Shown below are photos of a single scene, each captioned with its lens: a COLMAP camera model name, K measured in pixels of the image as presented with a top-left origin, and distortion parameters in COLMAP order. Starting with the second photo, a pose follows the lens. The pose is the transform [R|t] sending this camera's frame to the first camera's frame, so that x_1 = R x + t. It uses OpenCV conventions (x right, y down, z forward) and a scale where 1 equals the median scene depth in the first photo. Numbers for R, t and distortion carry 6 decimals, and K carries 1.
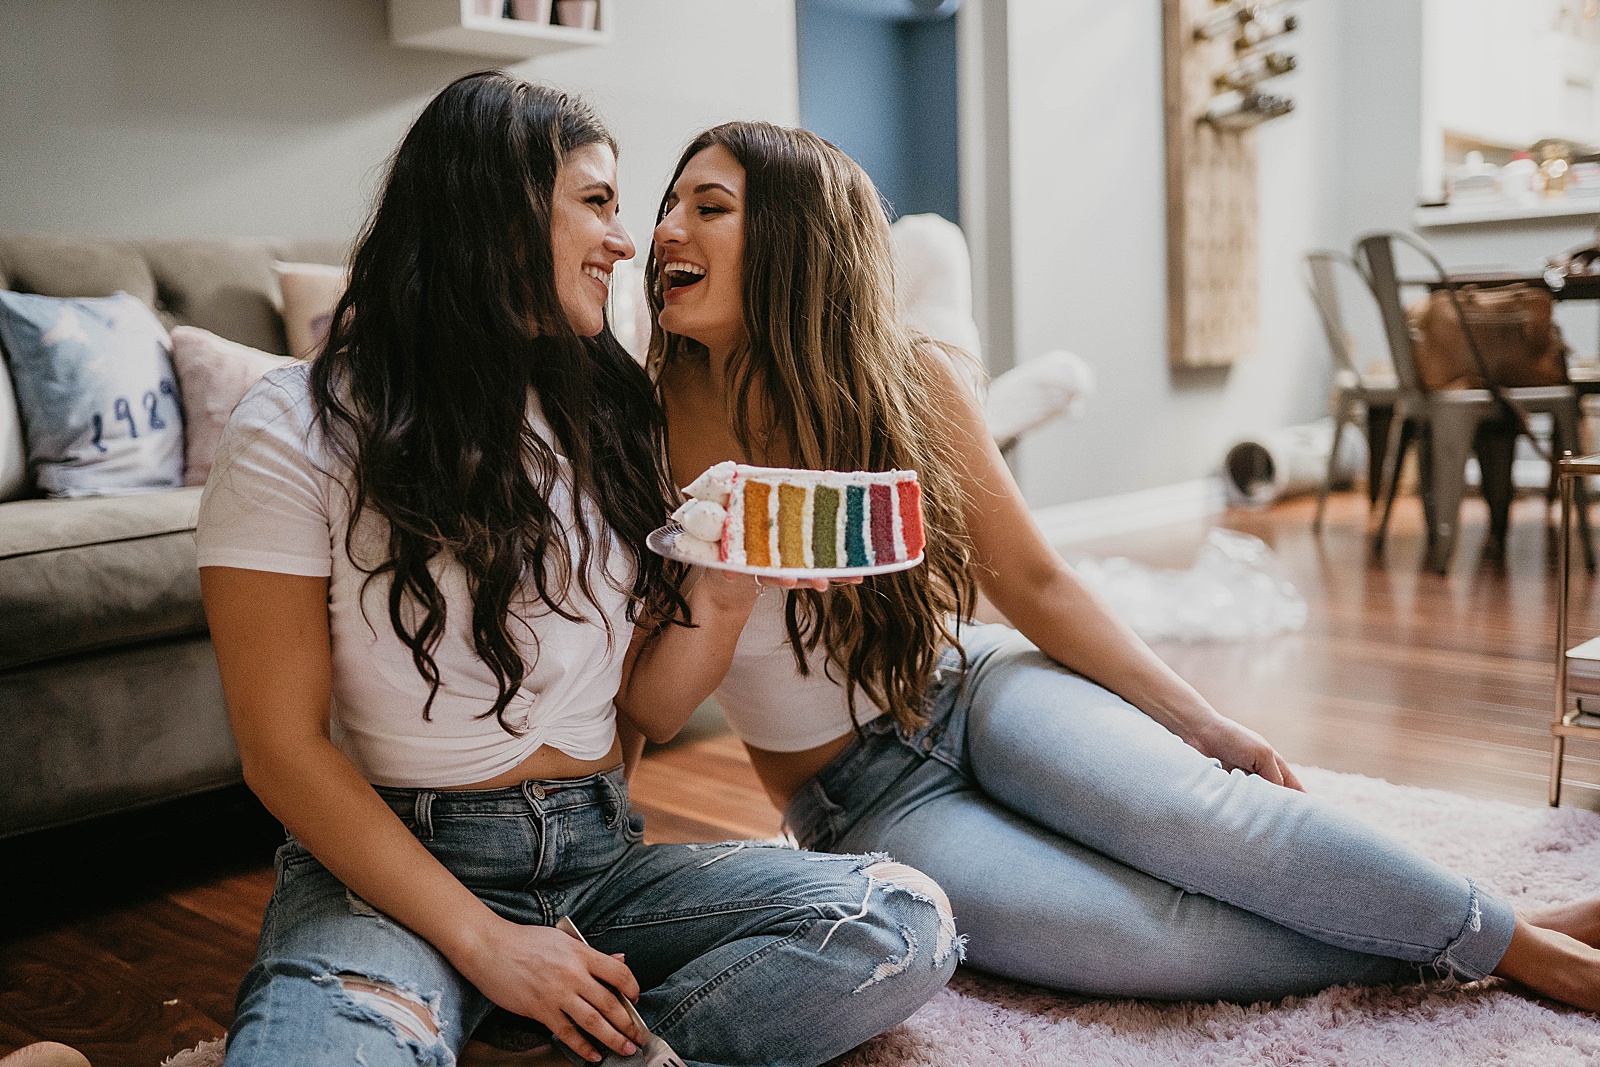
lens RADIAL K [[1625.2, 0, 800.0], [0, 1625.2, 533.5], [0, 0, 1]] dist [-0.003447, -0.004290]
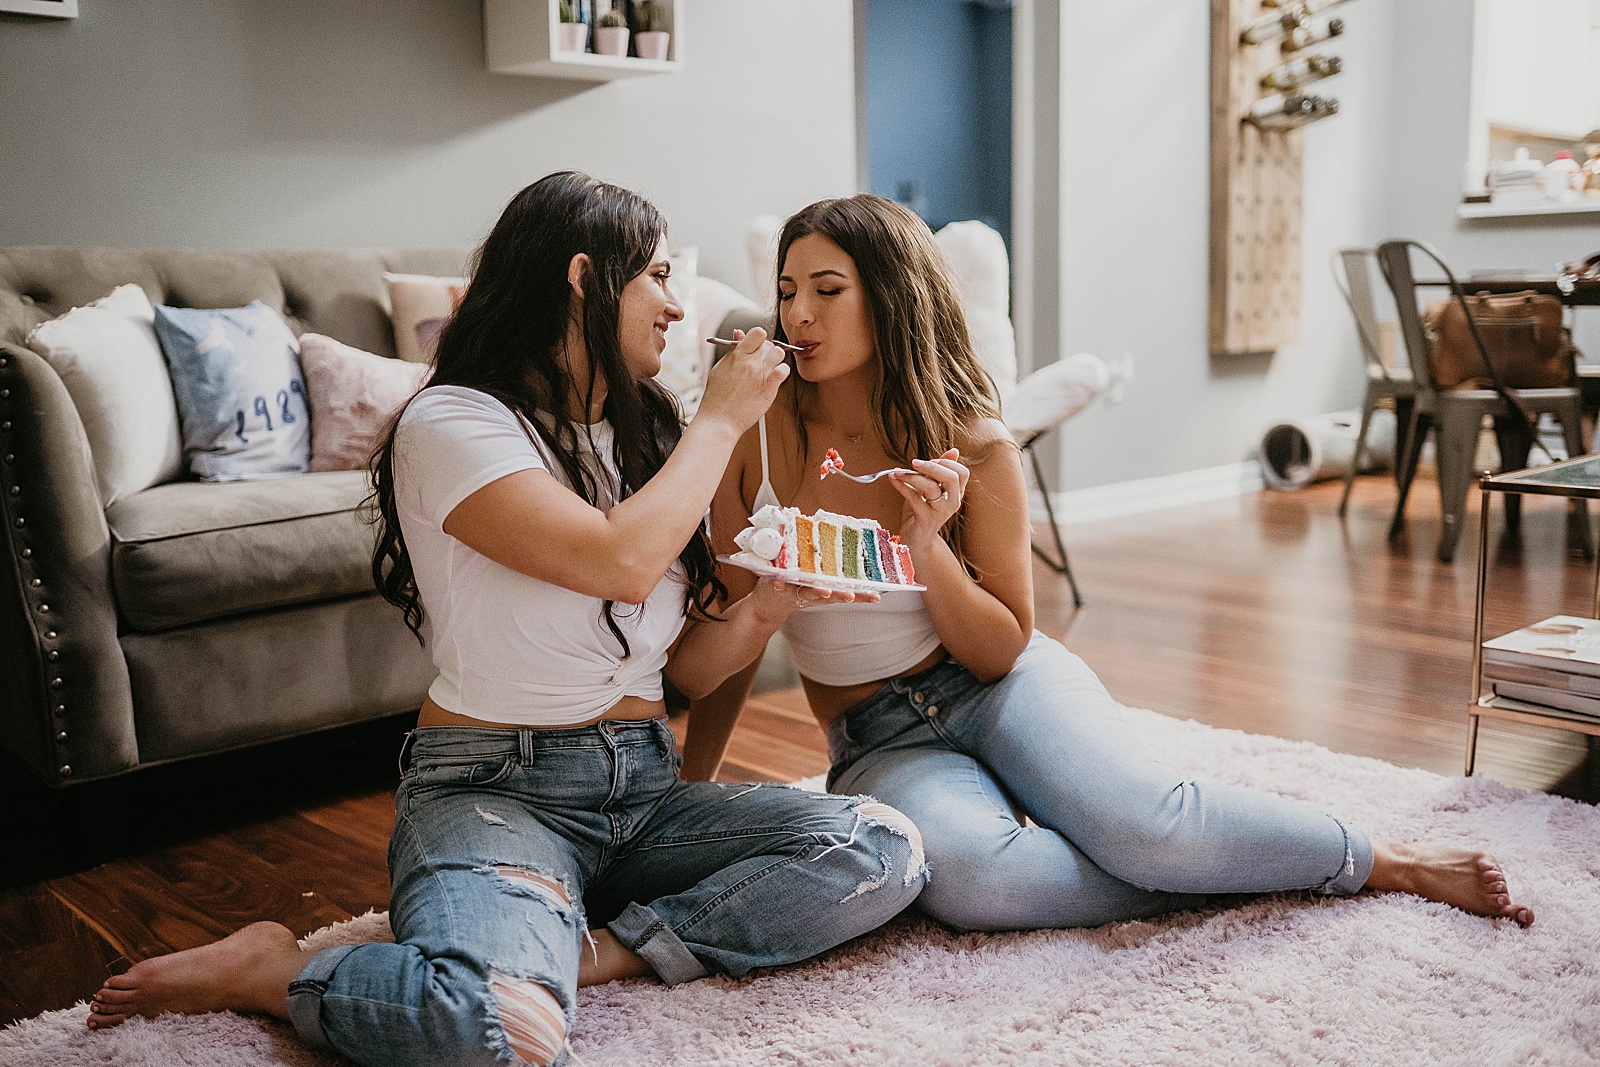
lens RADIAL K [[1637.2, 0, 800.0], [0, 1637.2, 533.5], [0, 0, 1]] dist [-0.007925, -0.006023]
pose [[0.998546, 0.022702, -0.048894, 0.034927], [-0.021274, 0.999338, 0.029517, -0.025778], [0.049531, -0.028434, 0.998368, -0.166778]]
